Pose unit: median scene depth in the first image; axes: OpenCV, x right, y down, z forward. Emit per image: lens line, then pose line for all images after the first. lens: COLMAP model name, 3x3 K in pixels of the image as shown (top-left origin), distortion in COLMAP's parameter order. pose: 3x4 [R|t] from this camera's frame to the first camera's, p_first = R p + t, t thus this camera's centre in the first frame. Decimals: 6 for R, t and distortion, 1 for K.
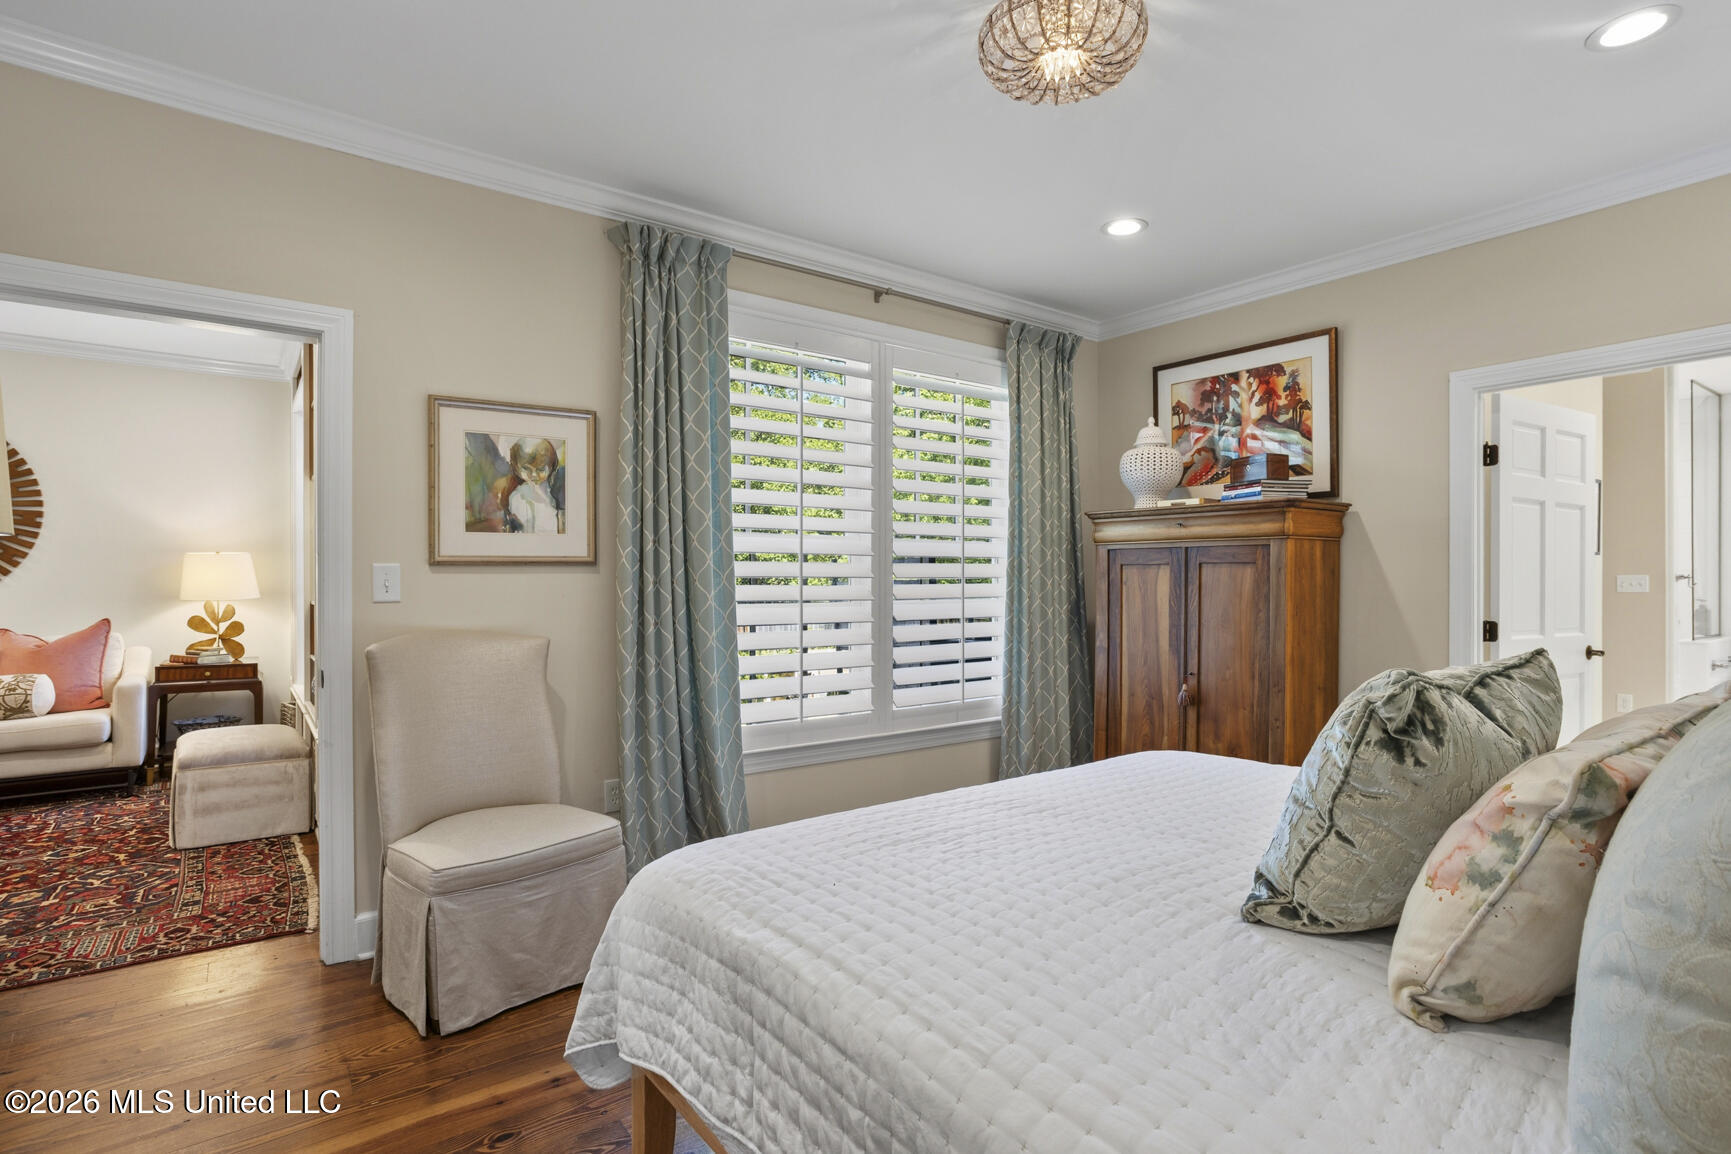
lens RADIAL K [[846.0, 0, 861.1], [0, 846.0, 574.8], [0, 0, 1]] dist [-0.048598, 0.034586]
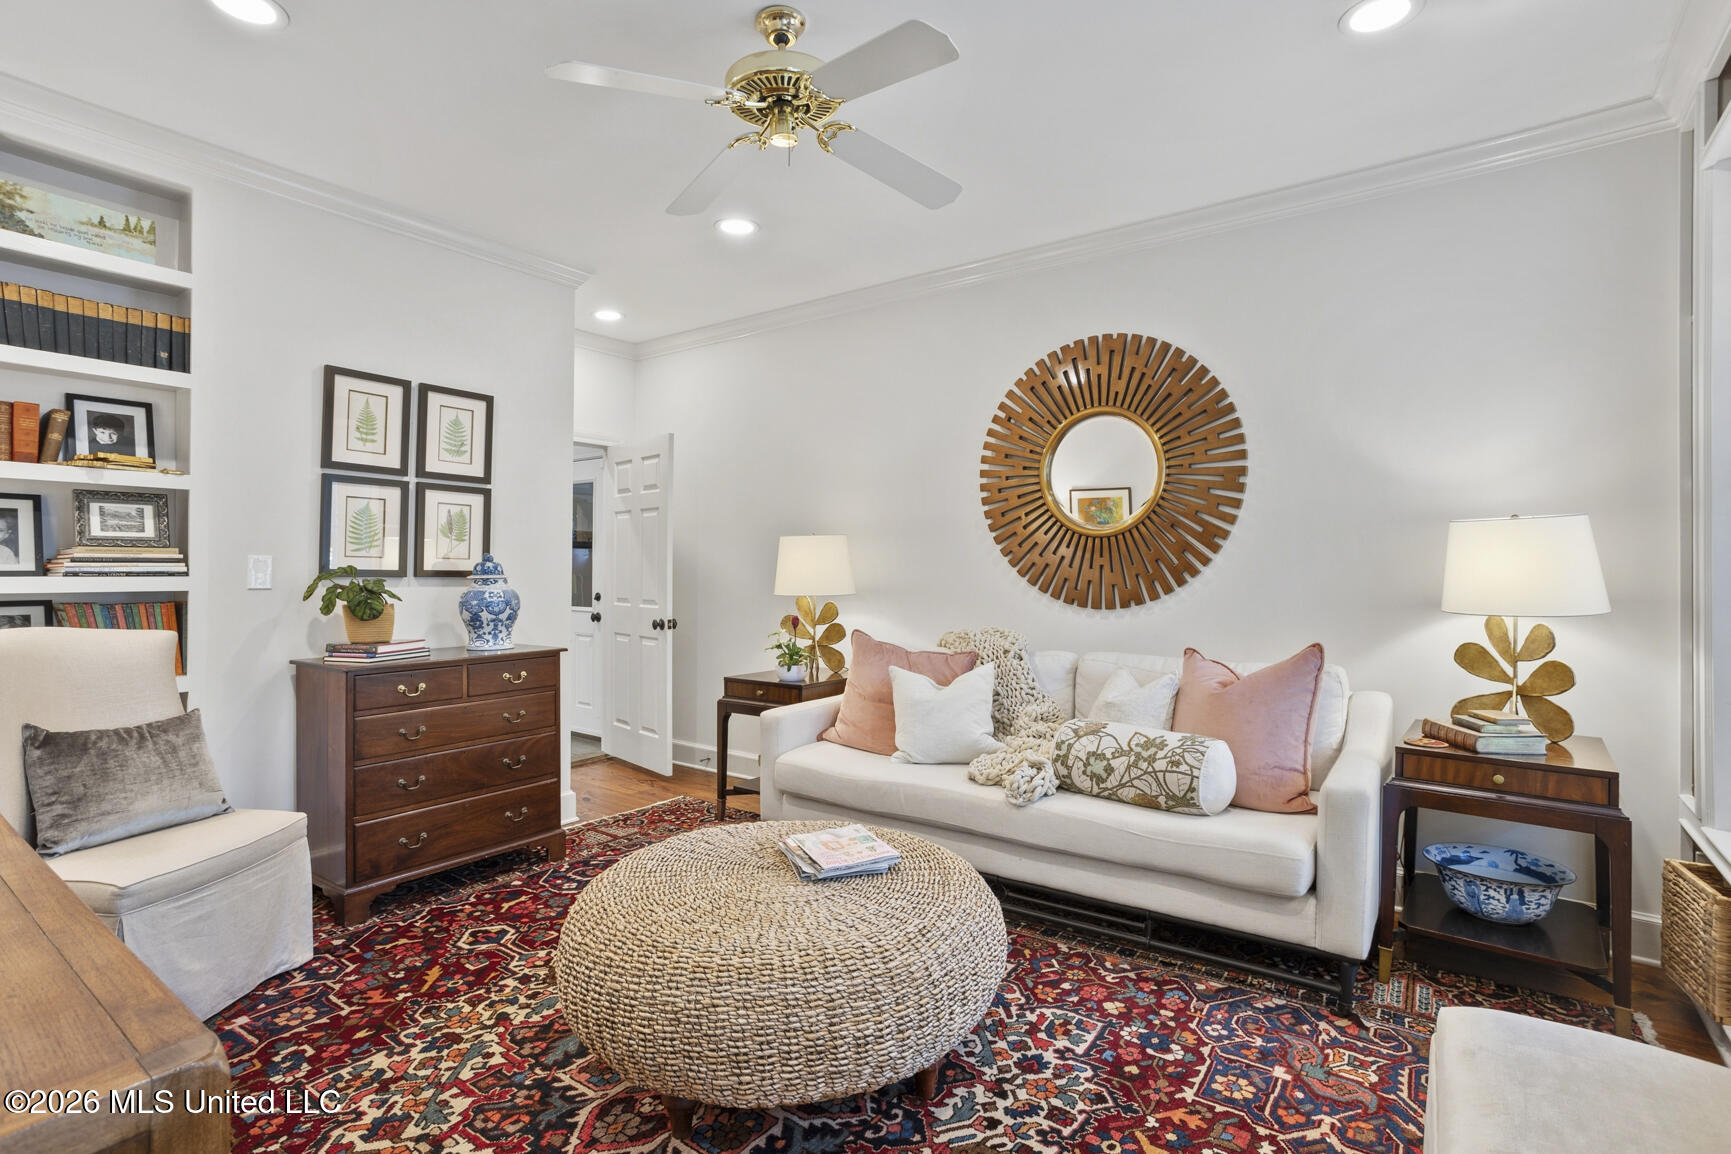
lens RADIAL K [[846.0, 0, 861.1], [0, 846.0, 574.8], [0, 0, 1]] dist [-0.048598, 0.034586]
pose [[0.279236, 0.003024, -0.960218, -0.447049], [0.004659, 0.999979, 0.004504, 0.004128], [0.960211, -0.005731, 0.279216, 0.539266]]
